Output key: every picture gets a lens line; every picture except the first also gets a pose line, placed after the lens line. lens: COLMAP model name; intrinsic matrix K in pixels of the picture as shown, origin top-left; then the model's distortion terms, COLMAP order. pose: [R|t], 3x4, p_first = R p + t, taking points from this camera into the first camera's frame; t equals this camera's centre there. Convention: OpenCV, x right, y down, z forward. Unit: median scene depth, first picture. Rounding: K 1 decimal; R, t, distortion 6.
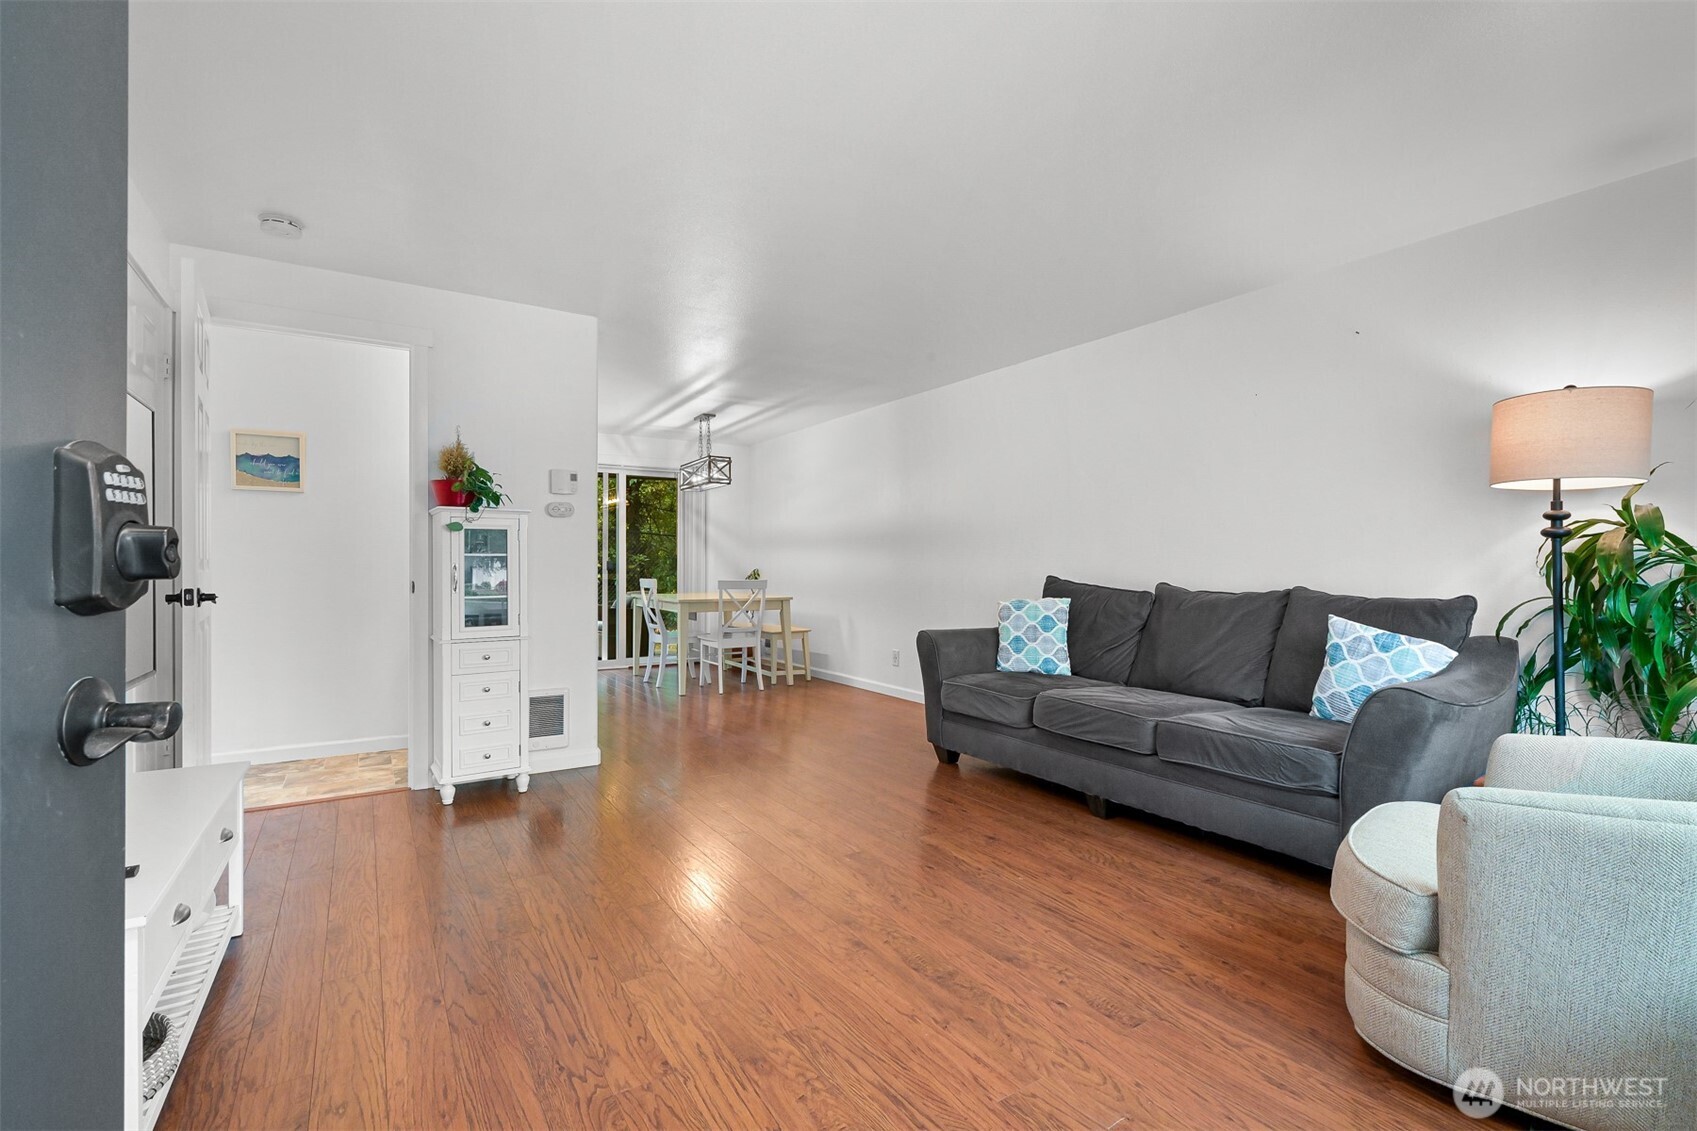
lens RADIAL K [[761.1, 0, 854.0], [0, 761.1, 564.5], [0, 0, 1]] dist [0.002082, 0.000297]
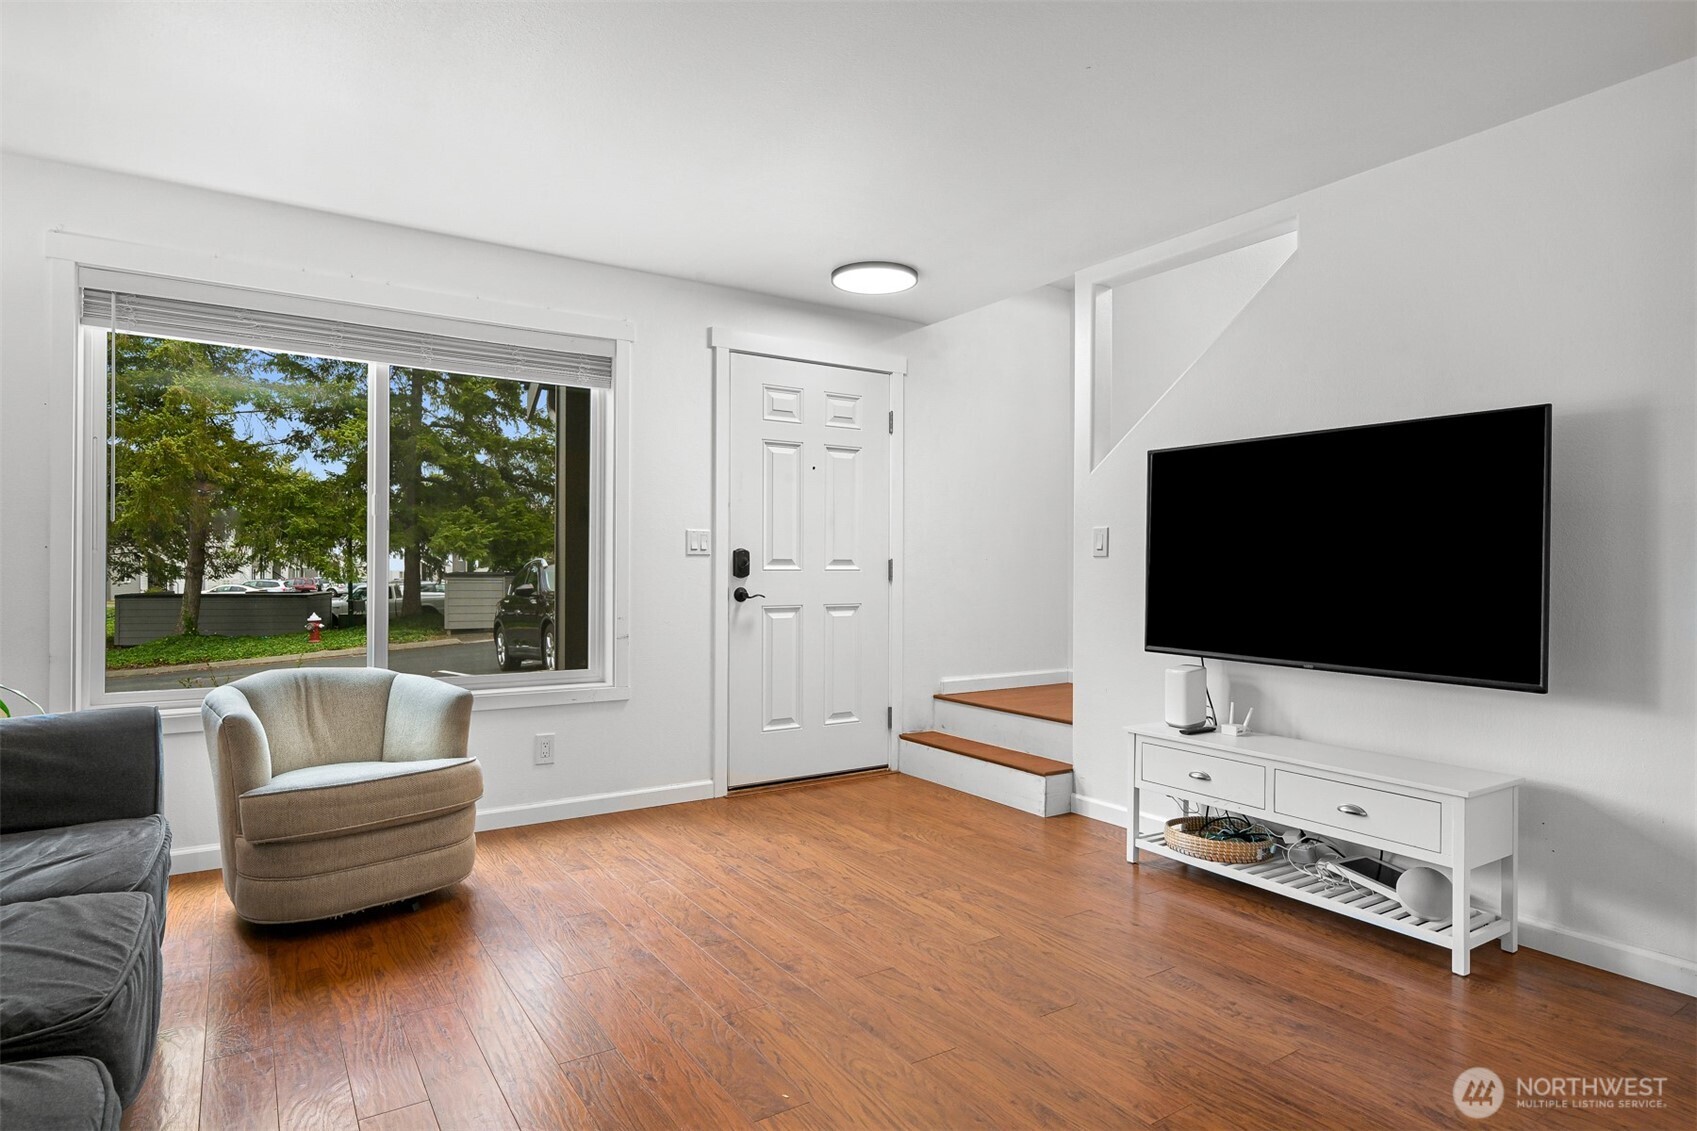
lens RADIAL K [[937.8, 0, 847.2], [0, 937.8, 568.0], [0, 0, 1]] dist [-0.003278, 0.000055]
pose [[-0.999992, -0.003576, -0.001818, -0.055436], [-0.003577, 0.999993, 0.000643, -0.000796], [0.001815, 0.000650, -0.999998, 1.831247]]
